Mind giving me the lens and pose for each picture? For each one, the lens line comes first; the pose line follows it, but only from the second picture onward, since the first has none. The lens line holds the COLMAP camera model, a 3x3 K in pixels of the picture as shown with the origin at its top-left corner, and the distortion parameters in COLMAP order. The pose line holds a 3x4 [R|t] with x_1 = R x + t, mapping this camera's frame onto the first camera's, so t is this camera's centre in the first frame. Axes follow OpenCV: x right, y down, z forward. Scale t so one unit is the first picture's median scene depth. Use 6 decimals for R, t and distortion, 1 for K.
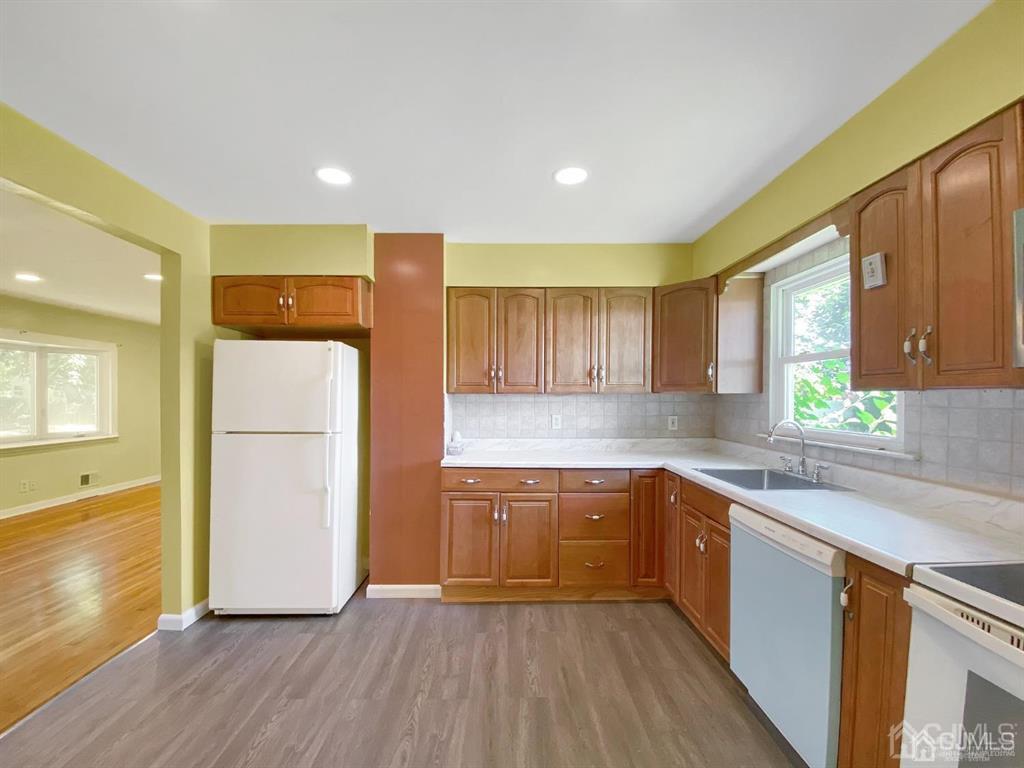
lens RADIAL K [[431.9, 0, 508.8], [0, 431.9, 399.3], [0, 0, 1]] dist [0.034723, -0.000378]
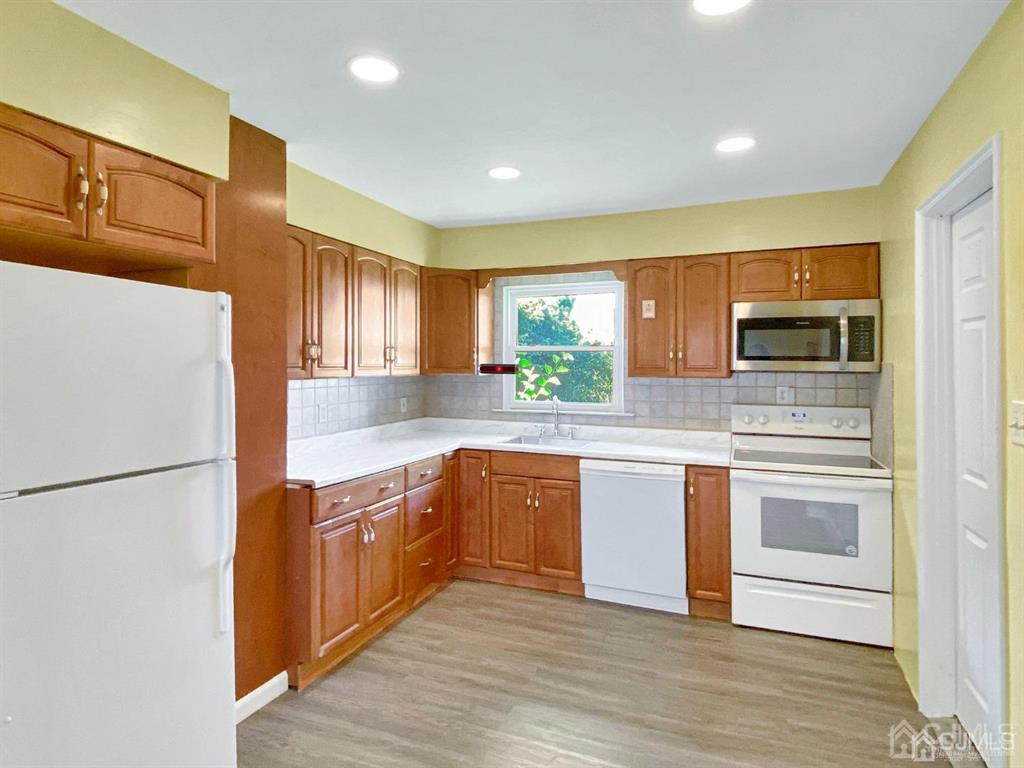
lens RADIAL K [[573.5, 0, 511.5], [0, 573.5, 364.7], [0, 0, 1]] dist [0.025936, -0.000604]
pose [[0.403266, 0.004564, 0.915071, -0.859207], [0.002414, 0.999979, -0.006051, -0.032929], [-0.915079, 0.004650, 0.403247, 0.342039]]
